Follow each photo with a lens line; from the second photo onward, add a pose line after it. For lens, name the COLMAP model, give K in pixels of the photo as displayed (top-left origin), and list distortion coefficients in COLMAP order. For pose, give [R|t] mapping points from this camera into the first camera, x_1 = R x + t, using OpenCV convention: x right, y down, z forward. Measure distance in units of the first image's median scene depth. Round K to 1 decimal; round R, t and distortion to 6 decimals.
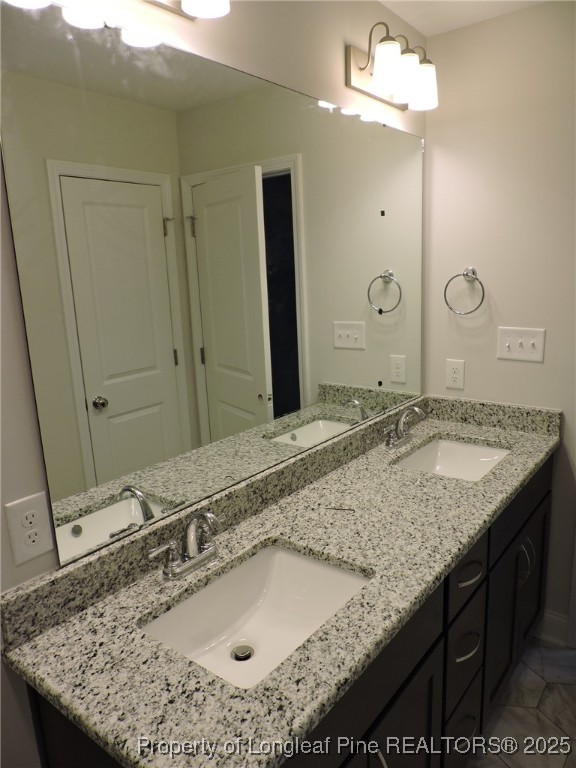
lens RADIAL K [[555.1, 0, 288.3], [0, 555.1, 390.6], [0, 0, 1]] dist [-0.001378, 0.003280]
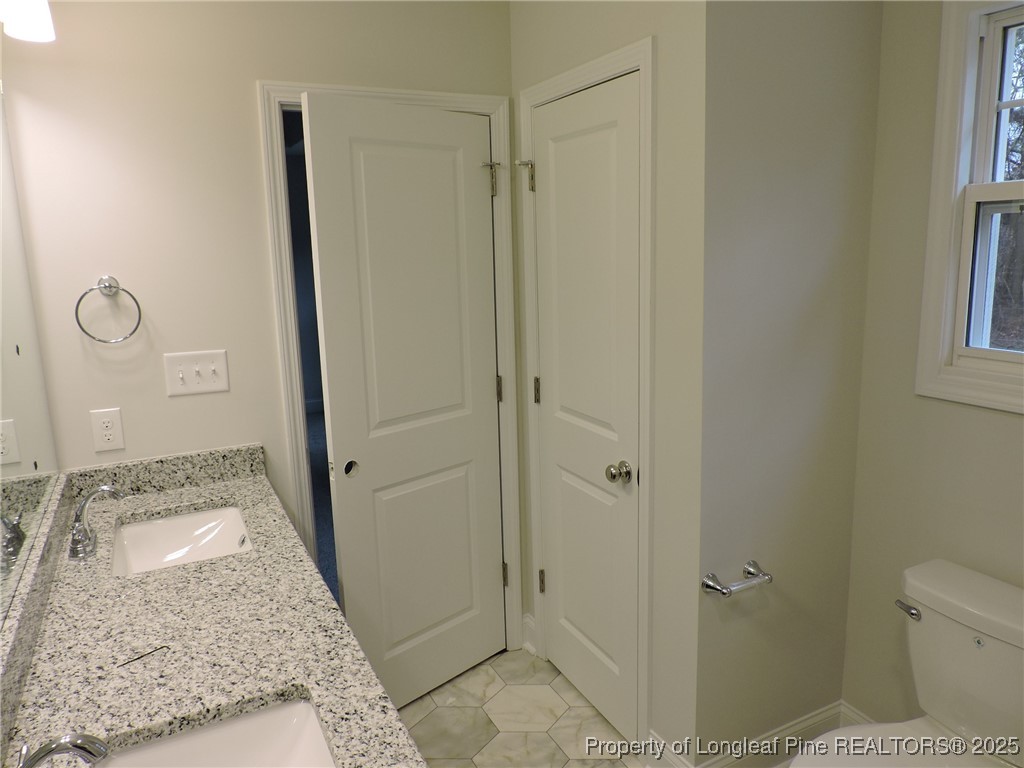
lens RADIAL K [[740.1, 0, 516.4], [0, 740.1, 375.8], [0, 0, 1]] dist [-0.001378, 0.003280]
pose [[0.434181, -0.138242, 0.890155, -0.354981], [0.209765, 0.976506, 0.049338, -0.041843], [-0.876062, 0.165301, 0.452979, 0.157150]]
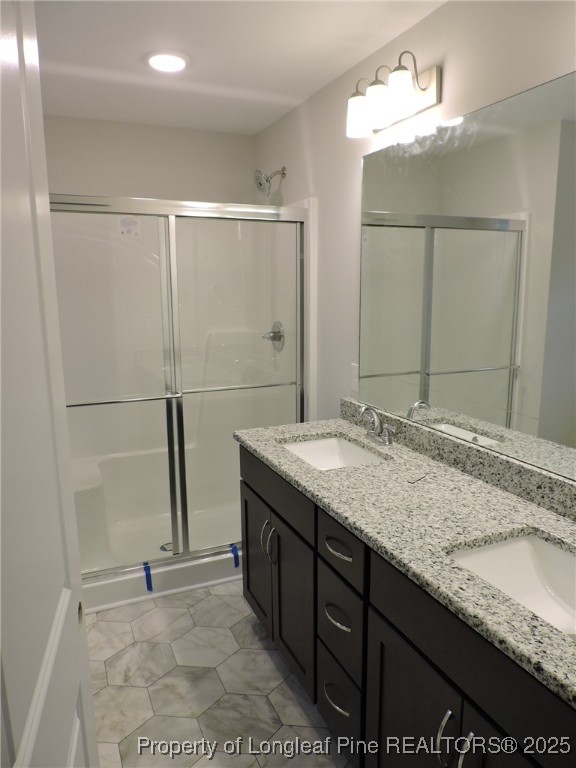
lens RADIAL K [[555.1, 0, 285.6], [0, 555.1, 390.1], [0, 0, 1]] dist [-0.001378, 0.003280]
pose [[-0.487232, 0.197221, -0.850711, 0.958649], [-0.171950, 0.933426, 0.314879, -0.223653], [0.856176, 0.299699, -0.420883, 0.982562]]
